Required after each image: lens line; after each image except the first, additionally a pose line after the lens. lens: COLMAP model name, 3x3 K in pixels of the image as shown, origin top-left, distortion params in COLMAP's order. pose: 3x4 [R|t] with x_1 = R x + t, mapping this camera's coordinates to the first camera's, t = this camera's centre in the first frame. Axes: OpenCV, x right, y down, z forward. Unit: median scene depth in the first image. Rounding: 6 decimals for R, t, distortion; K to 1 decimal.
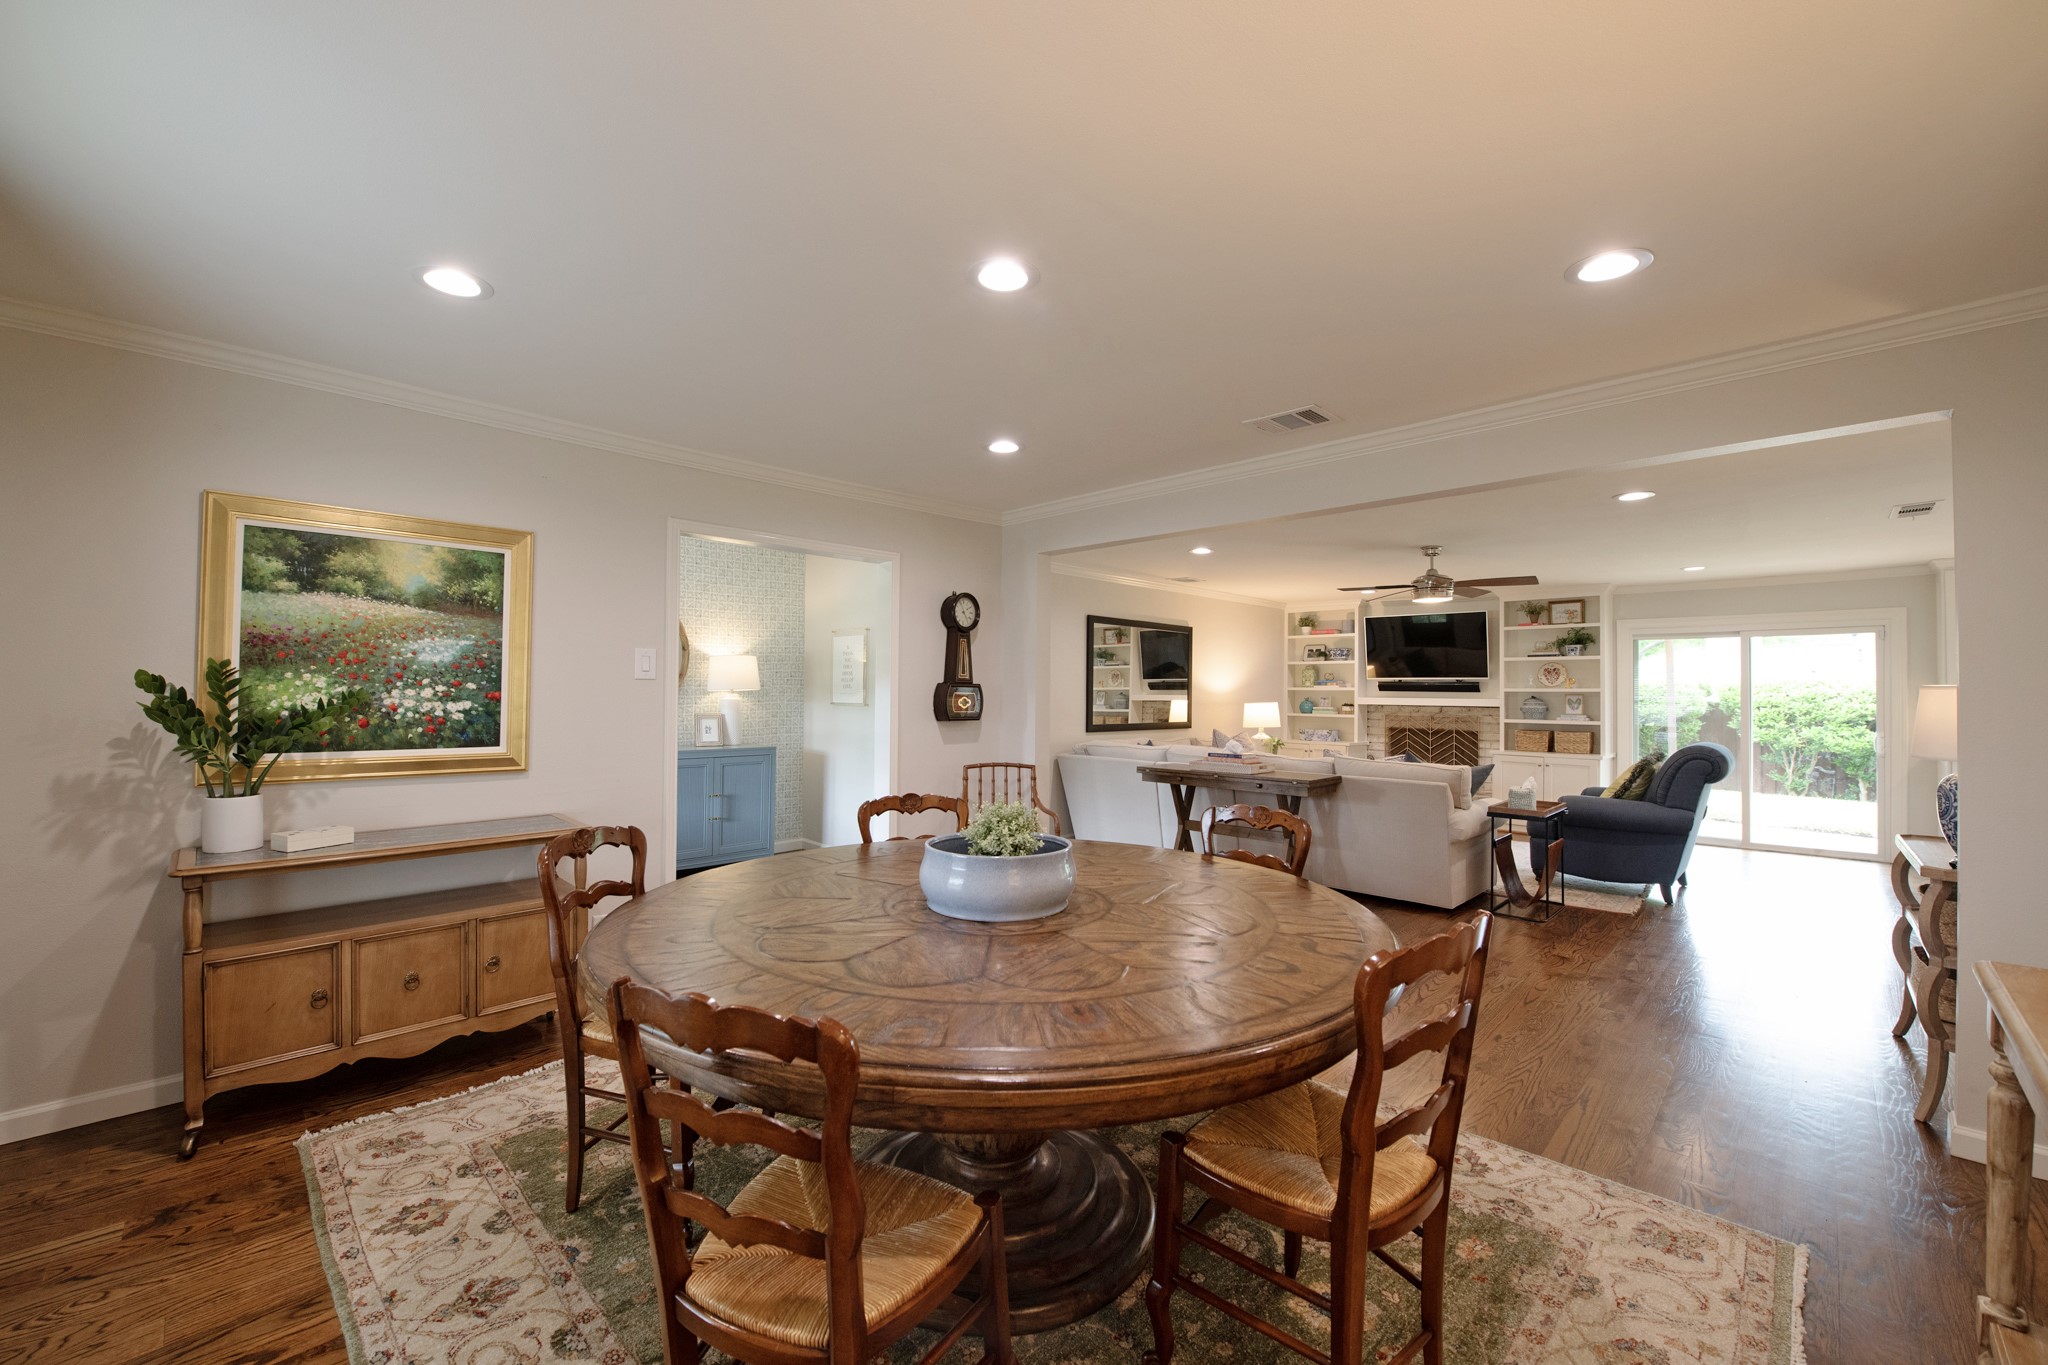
lens RADIAL K [[815.0, 0, 1025.6], [0, 815.0, 684.3], [0, 0, 1]] dist [-0.020147, -0.000376]
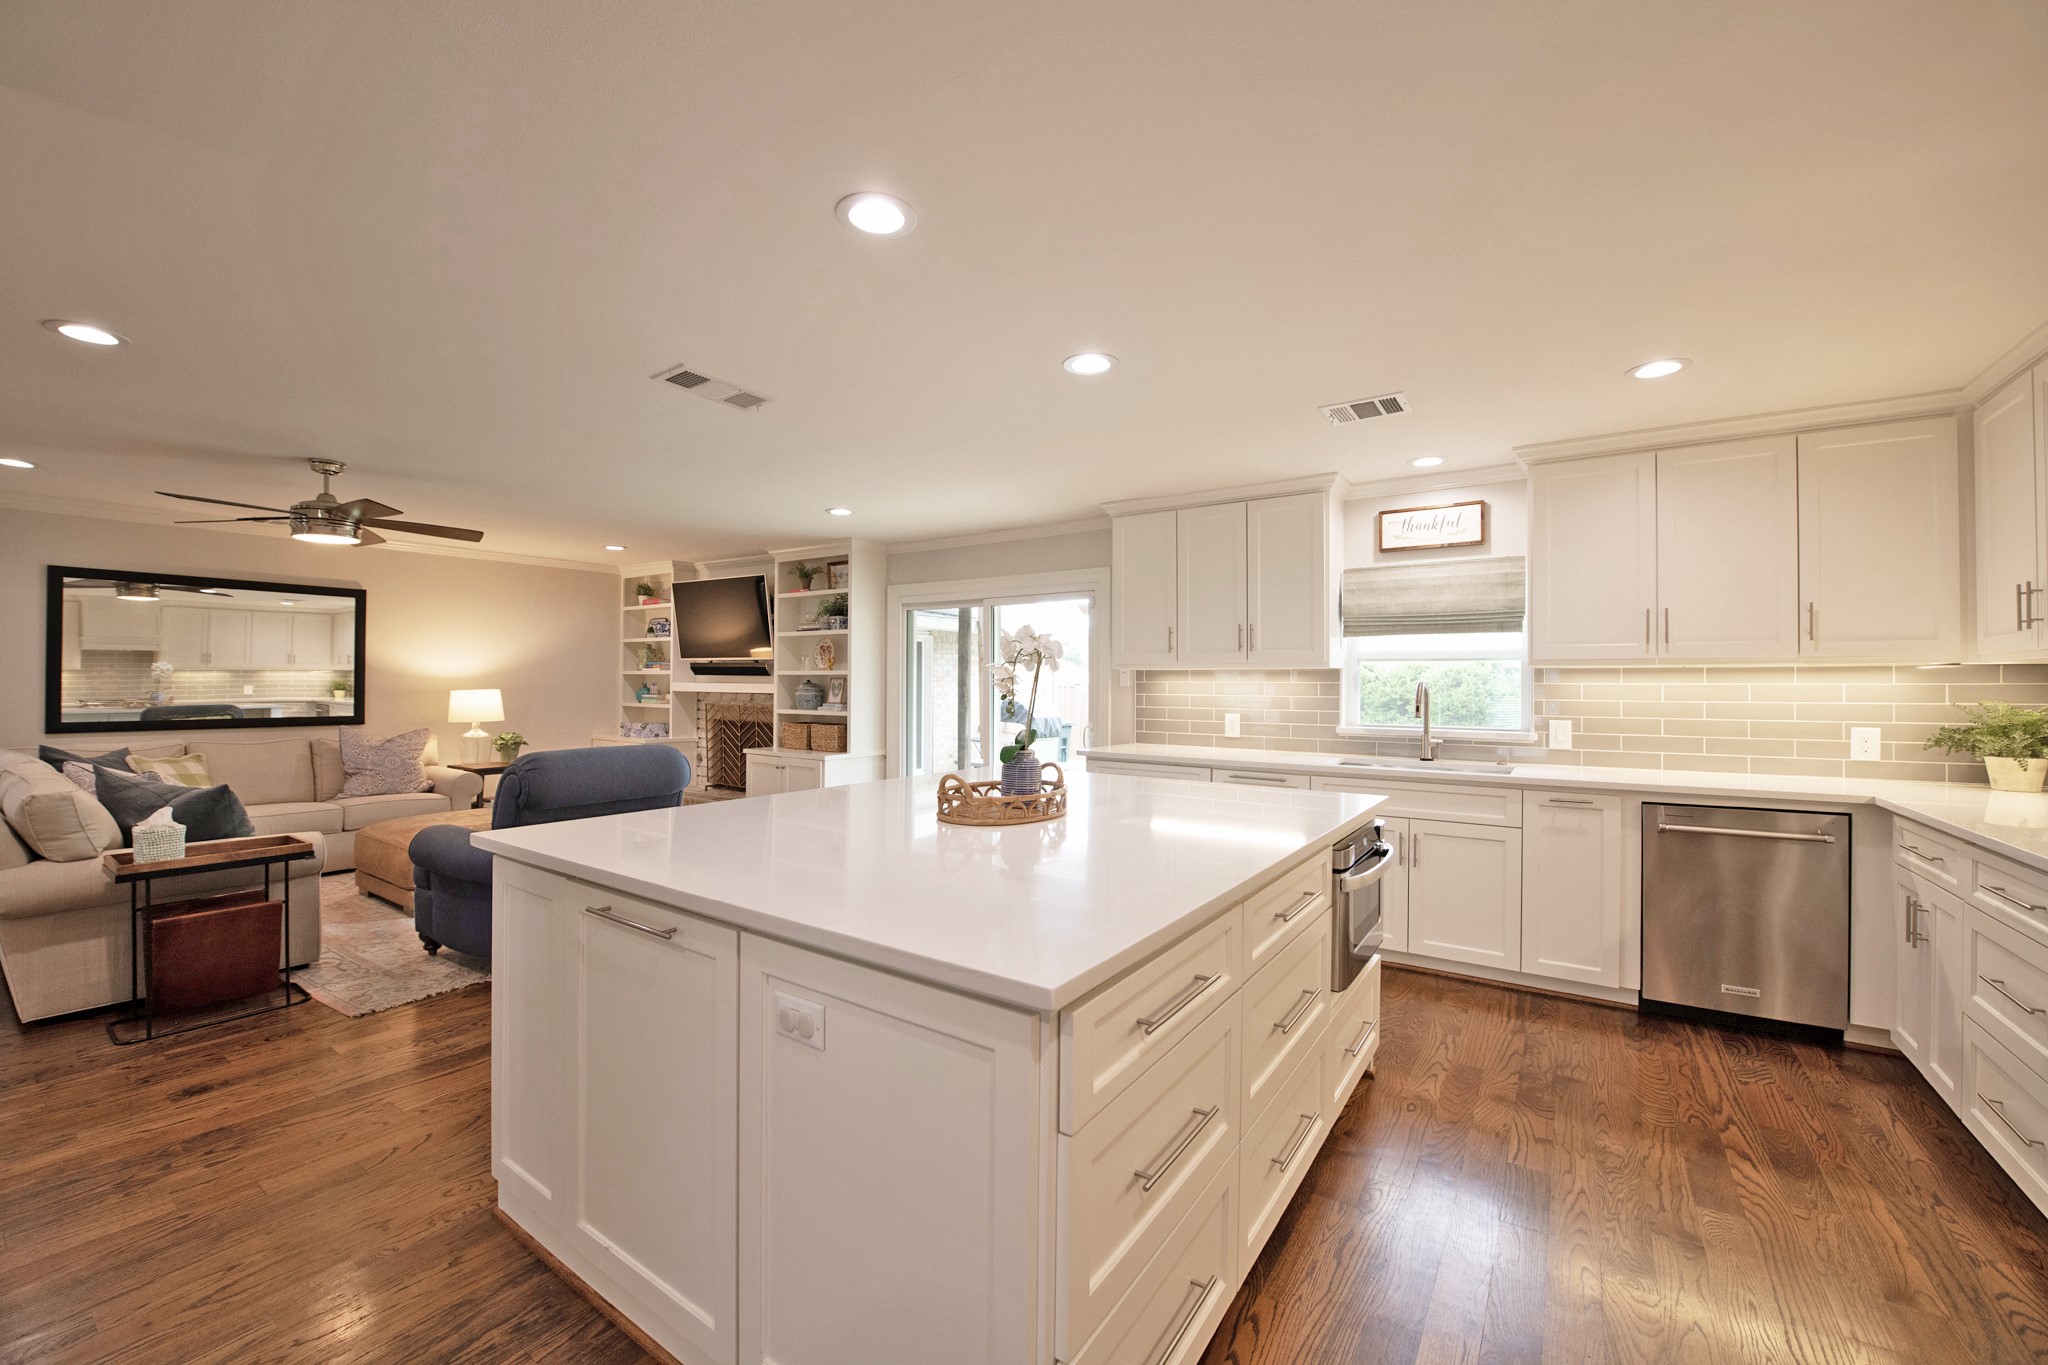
lens RADIAL K [[815.0, 0, 1007.8], [0, 815.0, 677.9], [0, 0, 1]] dist [-0.020147, -0.000376]
pose [[0.983293, -0.003261, 0.182002, 0.661251], [0.001838, 0.999966, 0.007985, 0.006440], [-0.182022, -0.007517, 0.983266, 0.165002]]
